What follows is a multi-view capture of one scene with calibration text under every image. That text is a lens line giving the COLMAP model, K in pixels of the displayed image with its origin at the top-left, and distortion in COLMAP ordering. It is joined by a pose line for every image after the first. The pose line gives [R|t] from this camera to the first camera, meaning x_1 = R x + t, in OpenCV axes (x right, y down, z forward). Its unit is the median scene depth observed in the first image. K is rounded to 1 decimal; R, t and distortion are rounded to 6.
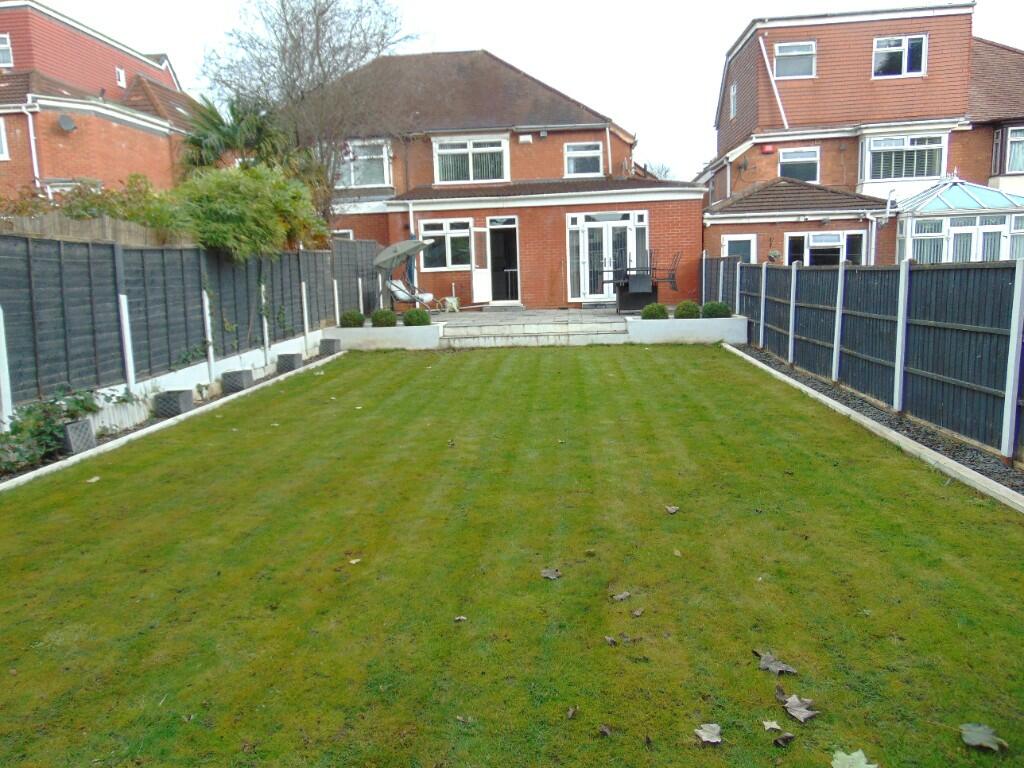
lens RADIAL K [[767.5, 0, 510.5], [0, 767.5, 385.3], [0, 0, 1]] dist [-0.019206, 0.043629]
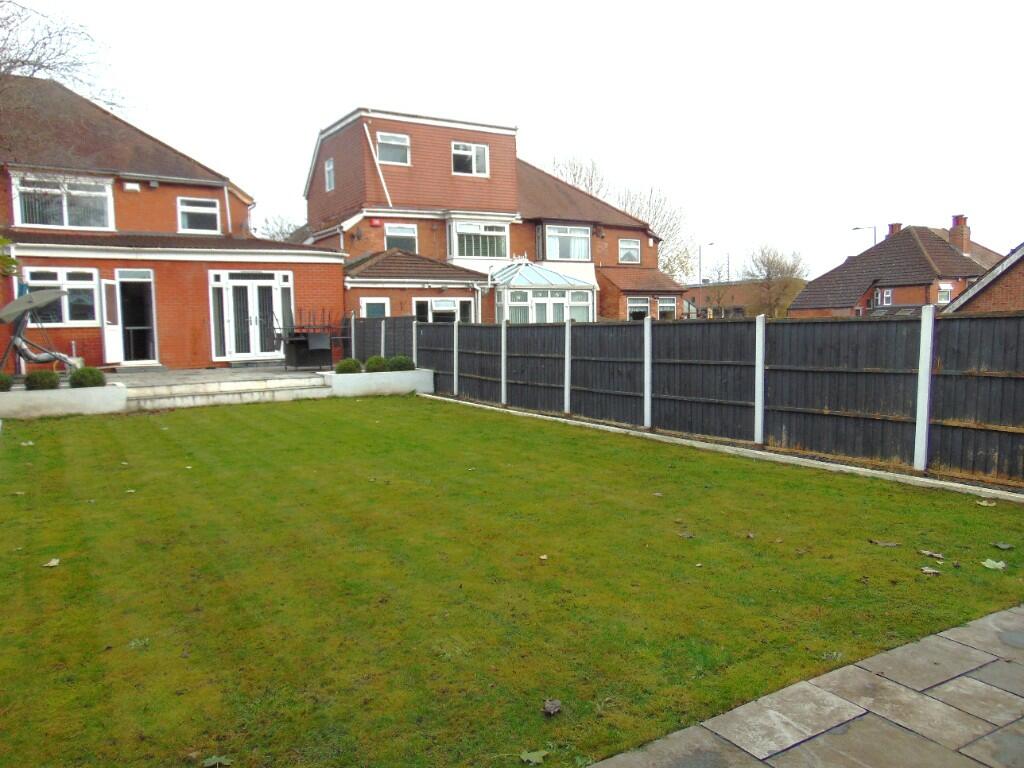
lens RADIAL K [[767.5, 0, 511.8], [0, 767.5, 387.4], [0, 0, 1]] dist [-0.019206, 0.043629]
pose [[0.803049, -0.032958, 0.595001, -0.200595], [0.081713, 0.995128, -0.055163, 0.007524], [-0.590284, 0.092918, 0.801830, 0.016196]]
